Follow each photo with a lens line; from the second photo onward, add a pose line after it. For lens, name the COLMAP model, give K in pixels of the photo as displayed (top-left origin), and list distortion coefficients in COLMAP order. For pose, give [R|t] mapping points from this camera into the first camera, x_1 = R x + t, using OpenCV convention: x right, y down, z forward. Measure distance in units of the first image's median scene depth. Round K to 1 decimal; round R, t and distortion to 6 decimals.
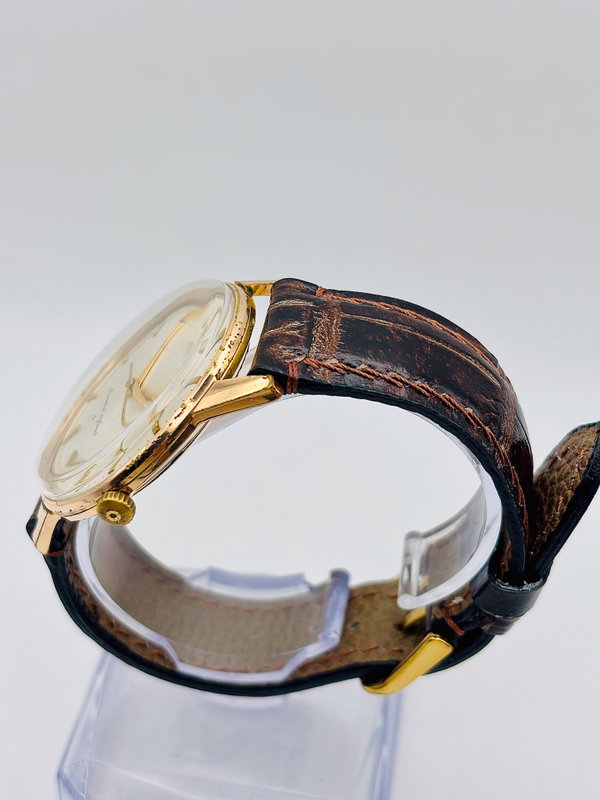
lens RADIAL K [[1284.5, 0, 301.8], [0, 1284.5, 400.0], [0, 0, 1]] dist [0.137184, 0.000000]
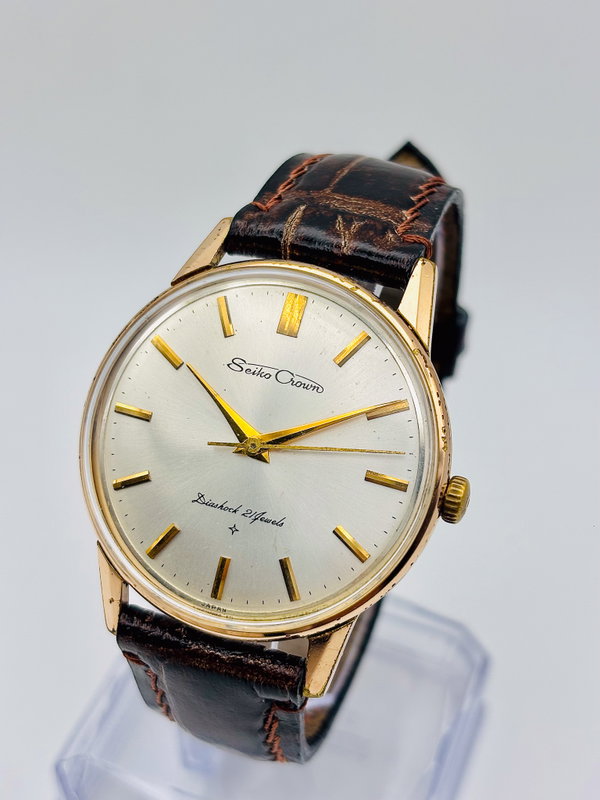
lens RADIAL K [[1284.5, 0, 299.5], [0, 1284.5, 406.8], [0, 0, 1]] dist [0.137184, 0.000000]
pose [[0.210146, -0.662619, 0.718871, -0.687902], [0.600896, 0.667552, 0.439657, -0.360279], [-0.771208, 0.339575, 0.538449, 0.601158]]
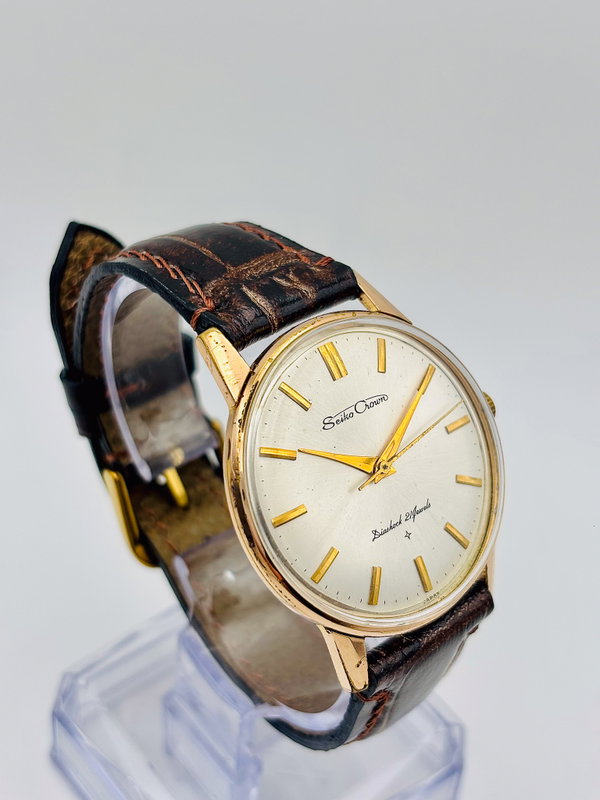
lens RADIAL K [[1284.5, 0, 287.6], [0, 1284.5, 373.4], [0, 0, 1]] dist [0.137184, 0.000000]
pose [[-0.731329, -0.498518, 0.465444, -0.489451], [0.349870, 0.311588, 0.883462, -0.882935], [-0.585448, 0.808946, -0.053457, 1.093244]]
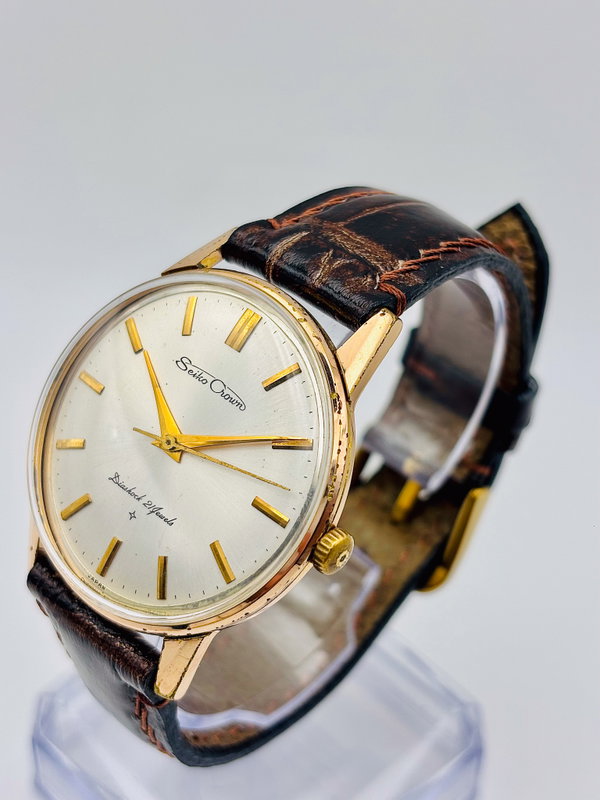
lens RADIAL K [[1284.5, 0, 298.8], [0, 1284.5, 395.7], [0, 0, 1]] dist [0.137184, 0.000000]
pose [[0.590117, -0.534649, 0.604907, -0.570310], [0.500643, 0.830161, 0.245337, -0.197023], [-0.633339, 0.158065, 0.757560, 0.381686]]
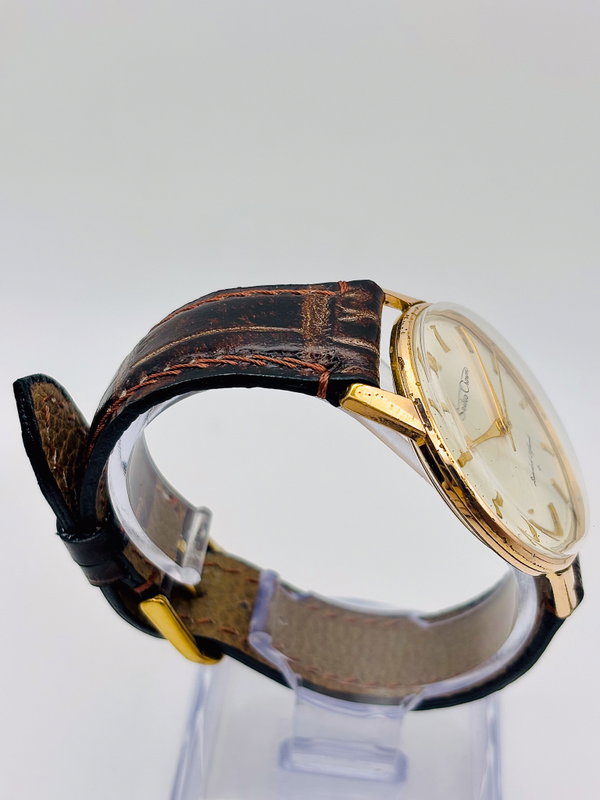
lens RADIAL K [[1284.5, 0, 297.0], [0, 1284.5, 399.4], [0, 0, 1]] dist [0.137184, 0.000000]
pose [[-0.993436, -0.049455, -0.103143, 0.132463], [-0.110866, 0.194312, 0.974655, -1.004690], [-0.028160, 0.979692, -0.198519, 1.247207]]
